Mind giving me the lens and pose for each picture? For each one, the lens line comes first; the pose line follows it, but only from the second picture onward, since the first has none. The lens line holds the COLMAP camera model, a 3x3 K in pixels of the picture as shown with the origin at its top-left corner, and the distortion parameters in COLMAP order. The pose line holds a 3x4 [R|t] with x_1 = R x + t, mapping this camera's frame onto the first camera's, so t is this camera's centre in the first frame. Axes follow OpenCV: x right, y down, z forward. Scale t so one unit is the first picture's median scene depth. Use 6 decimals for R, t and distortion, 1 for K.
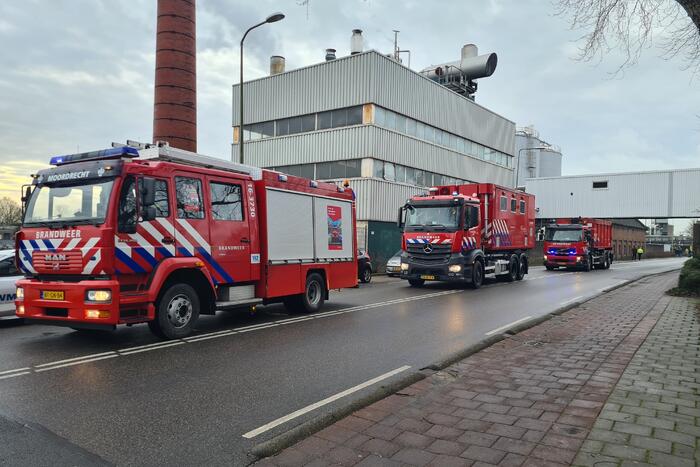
lens RADIAL K [[496.8, 0, 349.5], [0, 496.8, 234.8], [0, 0, 1]] dist [0.039237, -0.000828]
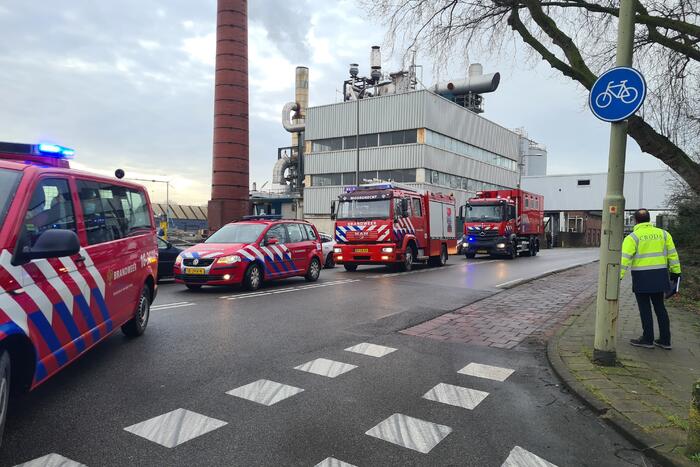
lens RADIAL K [[496.8, 0, 350.3], [0, 496.8, 232.8], [0, 0, 1]] dist [0.039237, -0.000828]
pose [[0.999285, -0.003295, 0.037676, -0.301404], [0.002755, 0.999893, 0.014362, 0.003364], [-0.037720, -0.014248, 0.999187, -0.514102]]
